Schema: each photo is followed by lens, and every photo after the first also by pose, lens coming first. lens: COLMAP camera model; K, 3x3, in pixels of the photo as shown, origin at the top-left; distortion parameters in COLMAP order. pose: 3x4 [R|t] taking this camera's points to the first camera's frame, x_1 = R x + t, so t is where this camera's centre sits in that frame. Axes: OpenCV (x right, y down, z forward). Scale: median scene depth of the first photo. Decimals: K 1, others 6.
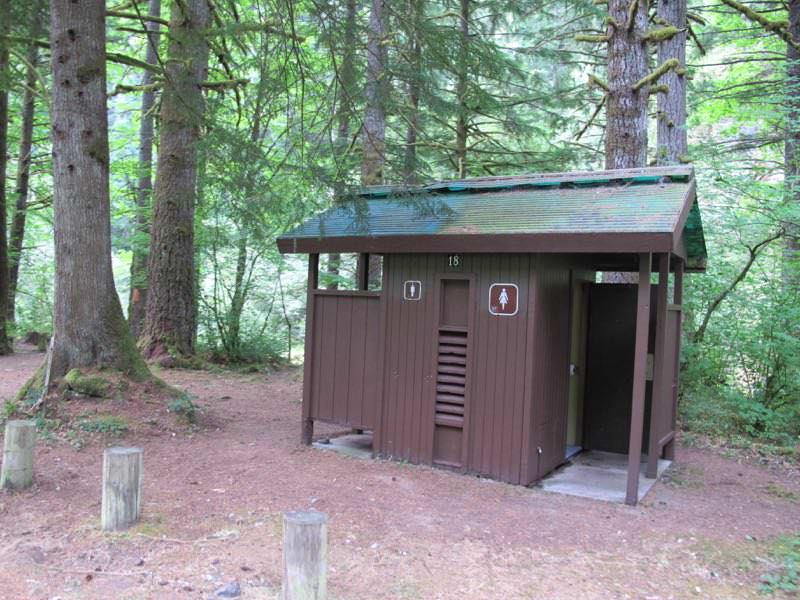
lens RADIAL K [[654.5, 0, 399.7], [0, 654.5, 303.2], [0, 0, 1]] dist [-0.101954, -0.002530]
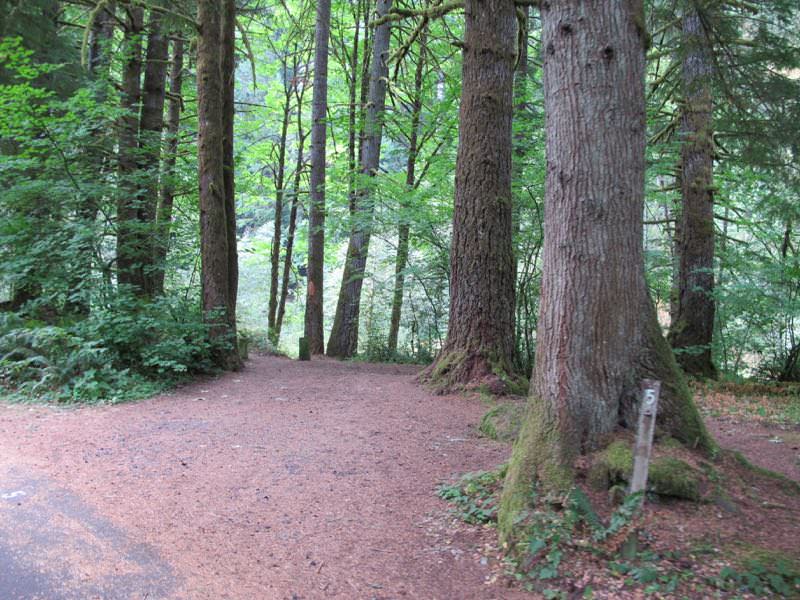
lens RADIAL K [[654.5, 0, 400.3], [0, 654.5, 295.9], [0, 0, 1]] dist [-0.101954, -0.002530]
pose [[0.992890, 0.001919, -0.119024, -0.374471], [-0.001563, 0.999994, 0.003082, -0.010205], [0.119029, -0.002874, 0.992887, 0.276318]]
